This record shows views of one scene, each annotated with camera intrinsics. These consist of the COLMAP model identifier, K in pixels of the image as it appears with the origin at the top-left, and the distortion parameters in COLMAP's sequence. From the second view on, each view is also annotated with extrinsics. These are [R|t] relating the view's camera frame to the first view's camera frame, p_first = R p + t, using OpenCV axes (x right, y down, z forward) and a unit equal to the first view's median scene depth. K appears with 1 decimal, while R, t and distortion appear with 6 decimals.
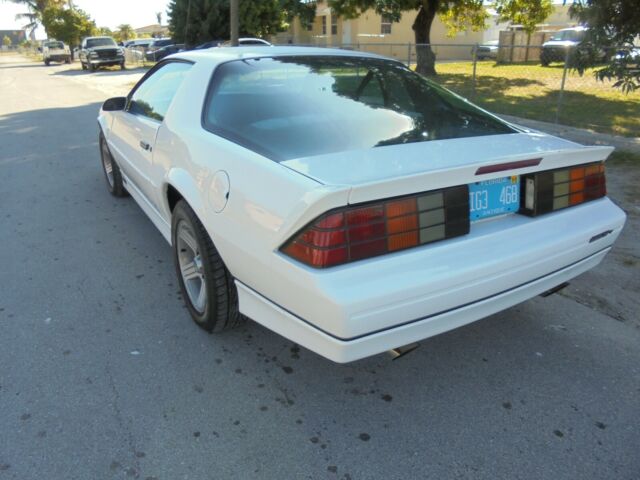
lens RADIAL K [[487.2, 0, 318.5], [0, 487.2, 237.7], [0, 0, 1]] dist [-0.096855, 0.066271]
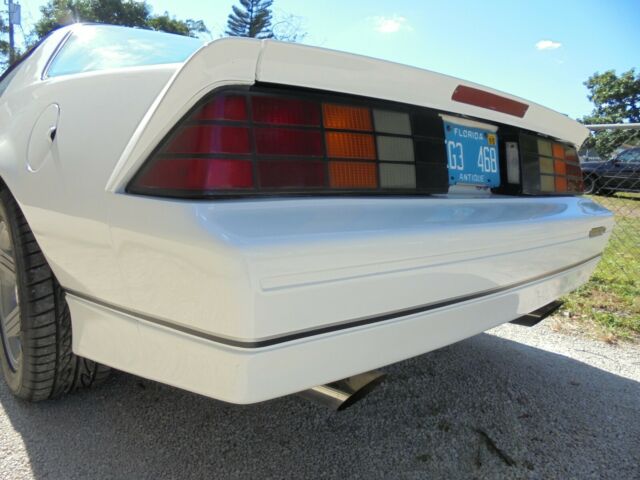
lens RADIAL K [[487.2, 0, 322.9], [0, 487.2, 241.1], [0, 0, 1]] dist [-0.096855, 0.066271]
pose [[0.980959, 0.004148, 0.194172, 0.028113], [0.038790, 0.975444, -0.216807, 0.213547], [-0.190304, 0.220211, 0.956709, 0.492542]]
